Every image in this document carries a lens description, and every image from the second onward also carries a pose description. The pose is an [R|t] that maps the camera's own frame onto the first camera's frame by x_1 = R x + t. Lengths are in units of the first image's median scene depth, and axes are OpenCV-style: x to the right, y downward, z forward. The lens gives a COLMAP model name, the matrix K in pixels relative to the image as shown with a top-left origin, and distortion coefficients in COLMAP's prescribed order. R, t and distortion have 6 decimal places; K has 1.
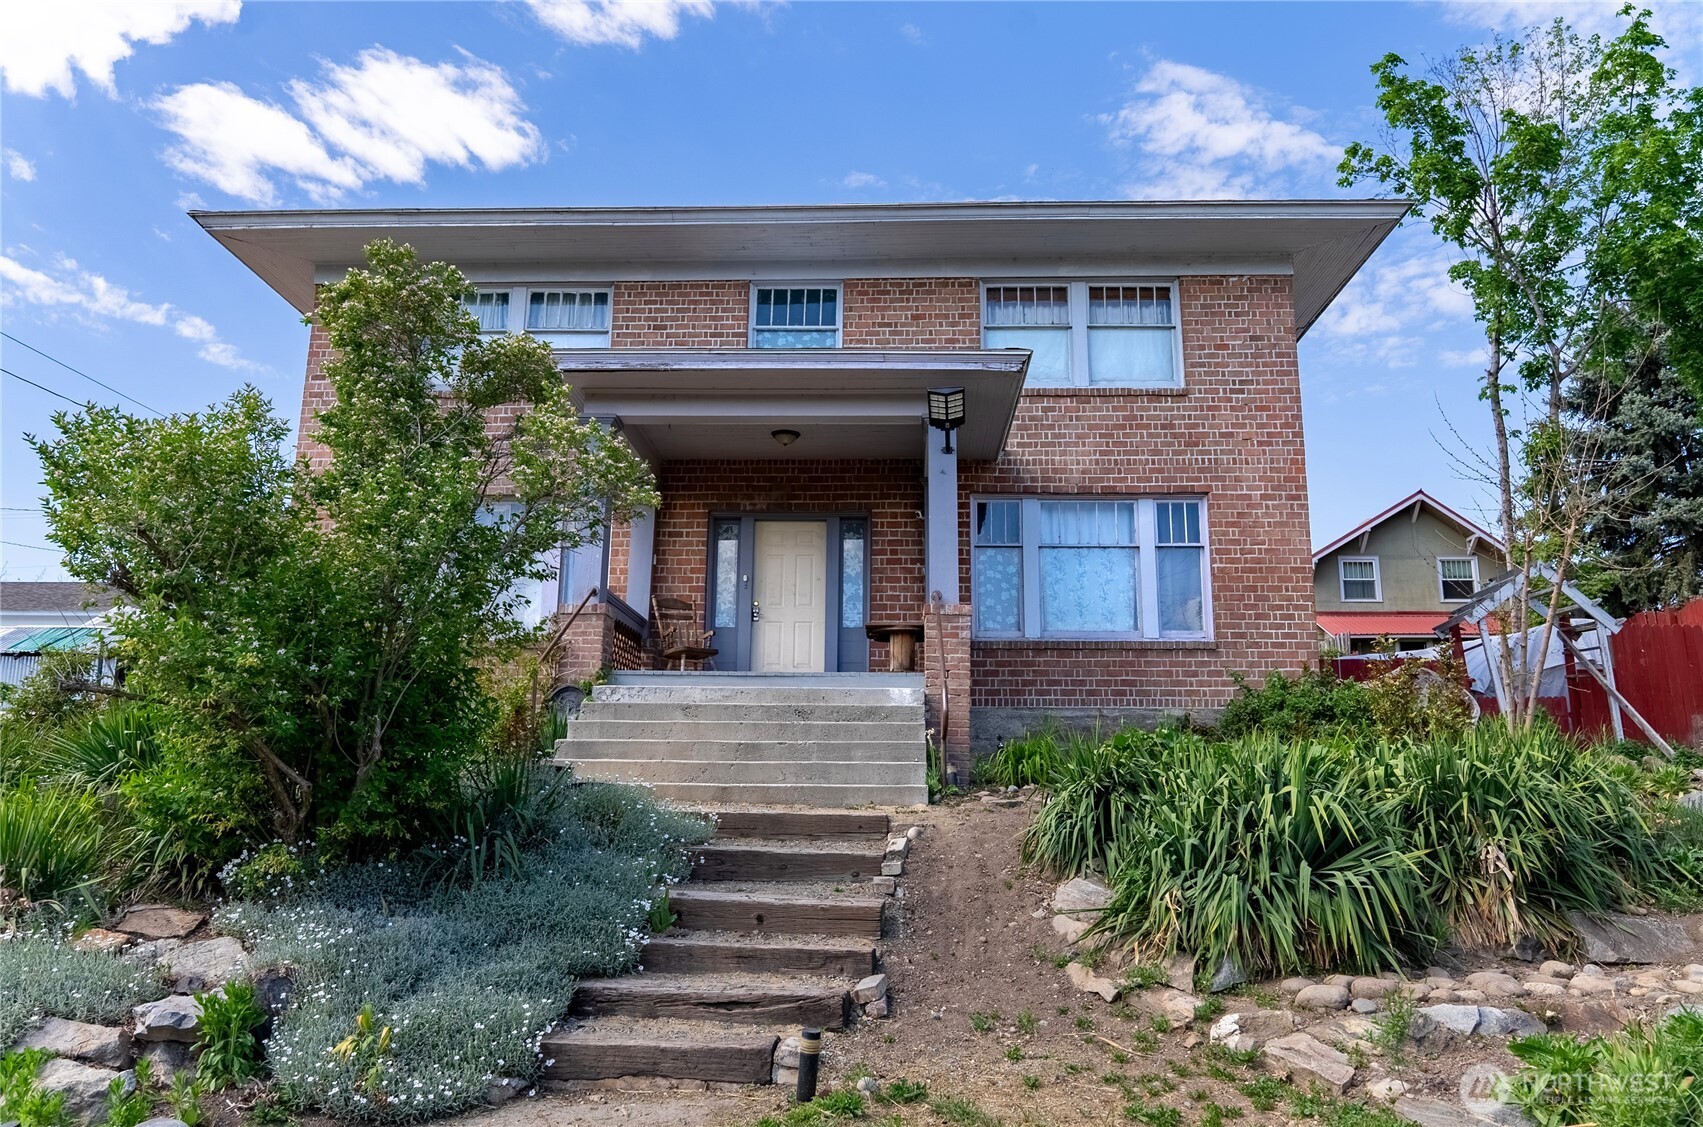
lens RADIAL K [[1171.7, 0, 842.3], [0, 1171.7, 561.2], [0, 0, 1]] dist [-0.015993, 0.004482]
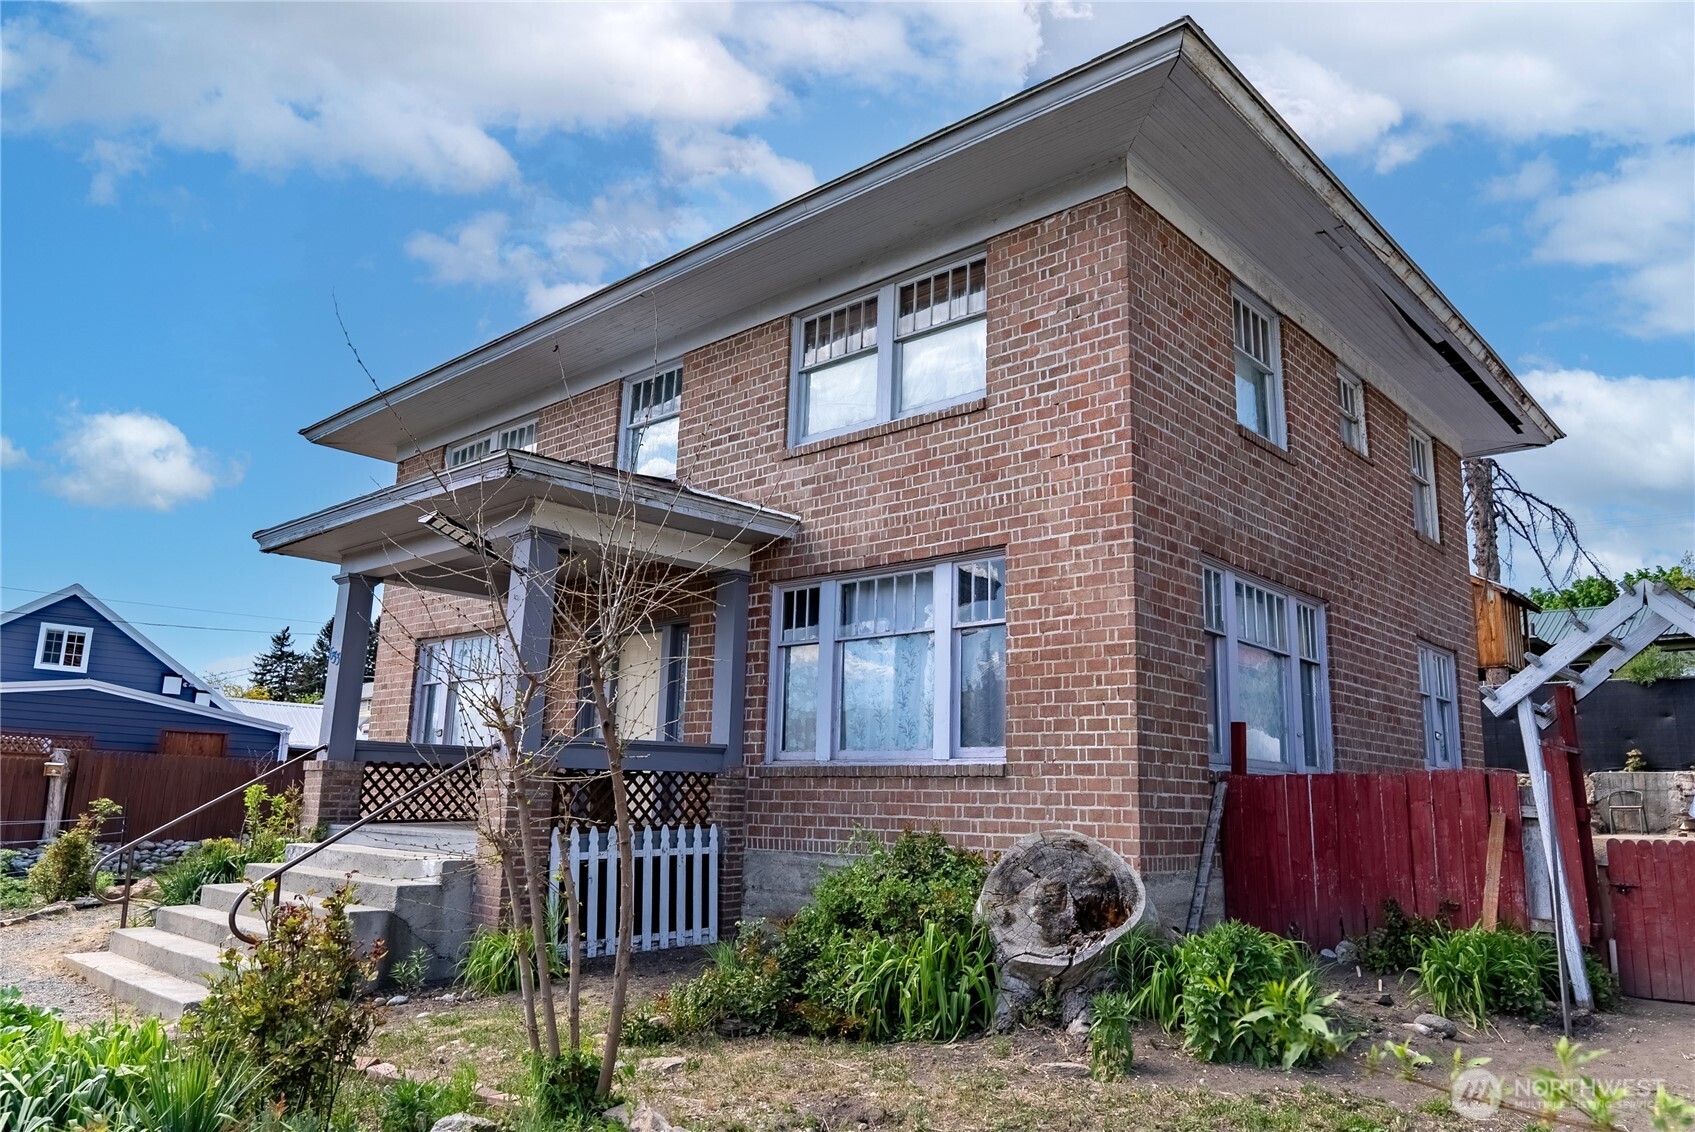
lens RADIAL K [[1166.6, 0, 849.3], [0, 1166.6, 563.0], [0, 0, 1]] dist [-0.018044, -0.001415]
pose [[0.760510, -0.123827, -0.637410, 0.670001], [0.117776, 0.991671, -0.052126, -0.022447], [0.638556, -0.035429, 0.768760, 0.405118]]
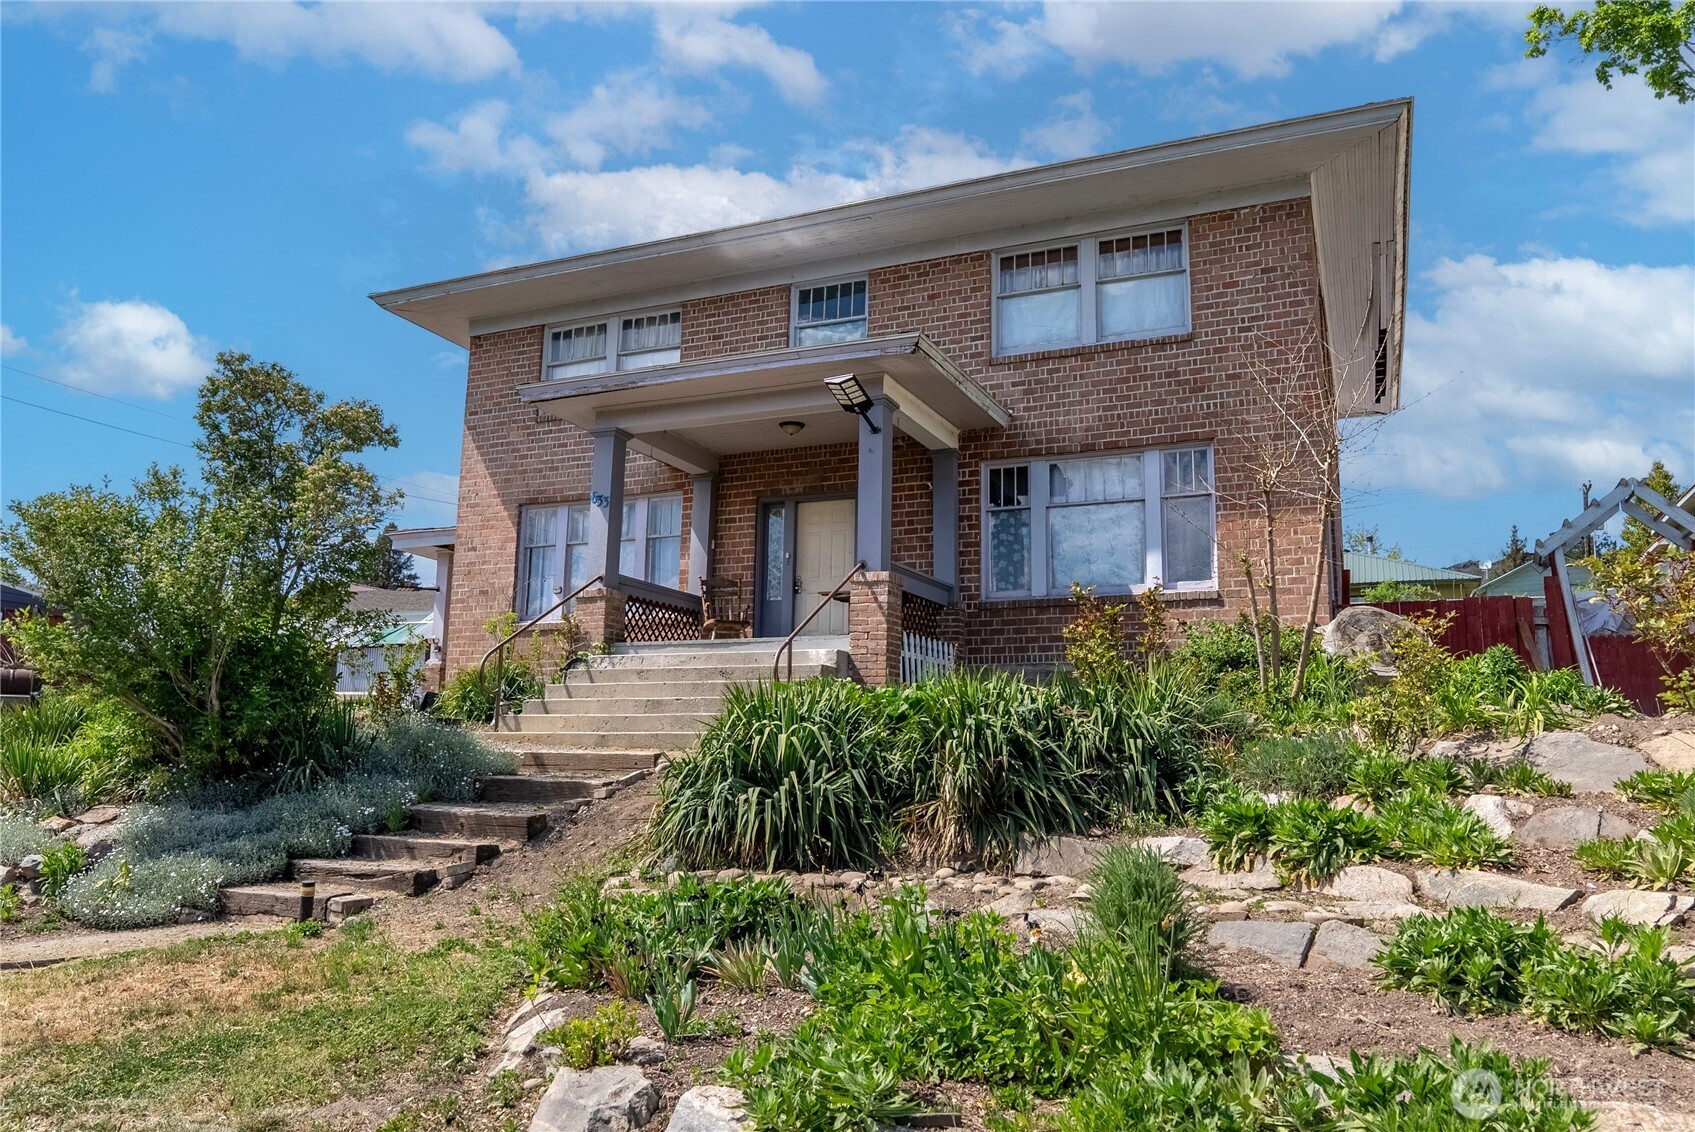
lens RADIAL K [[1210.3, 0, 851.7], [0, 1210.3, 570.8], [0, 0, 1]] dist [-0.009463, -0.012535]
pose [[0.930968, -0.057895, -0.360482, 0.383183], [0.070427, 0.997281, 0.021715, 0.008215], [0.358244, -0.045604, 0.932514, -0.050316]]
